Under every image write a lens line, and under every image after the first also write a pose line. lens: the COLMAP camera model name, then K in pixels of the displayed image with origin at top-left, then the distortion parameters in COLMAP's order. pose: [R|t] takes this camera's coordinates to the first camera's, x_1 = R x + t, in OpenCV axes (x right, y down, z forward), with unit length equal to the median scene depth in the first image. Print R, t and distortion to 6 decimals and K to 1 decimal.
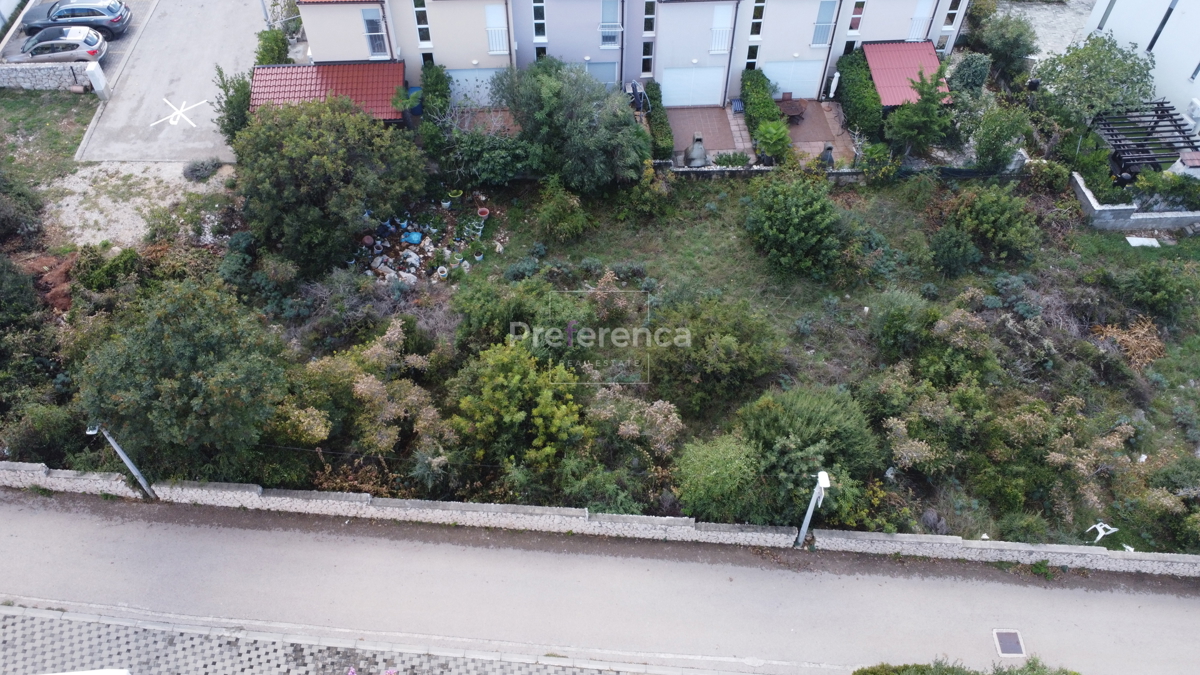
lens RADIAL K [[908.0, 0, 600.0], [0, 908.0, 337.5], [0, 0, 1]] dist [-0.001595, 0.001571]
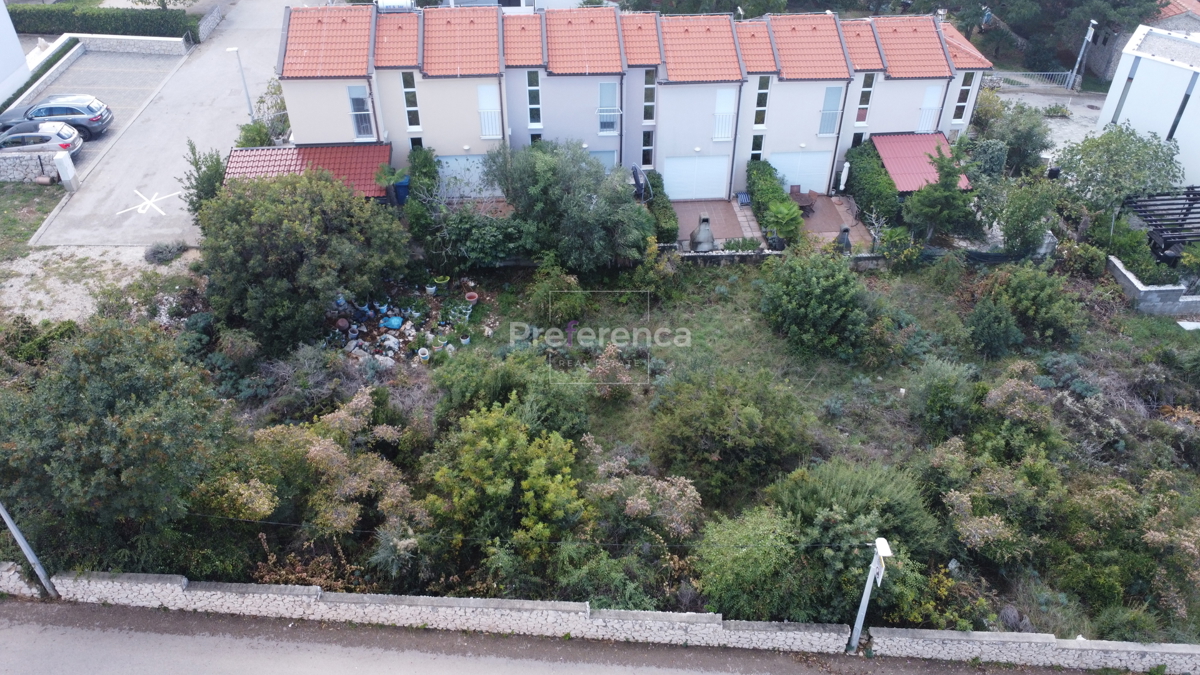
lens RADIAL K [[908.0, 0, 600.0], [0, 908.0, 337.5], [0, 0, 1]] dist [-0.001595, 0.001571]
pose [[0.999952, -0.008997, 0.003808, -0.003844], [0.009597, 0.977619, -0.210166, 0.102877], [-0.001832, 0.210193, 0.977658, 0.128782]]
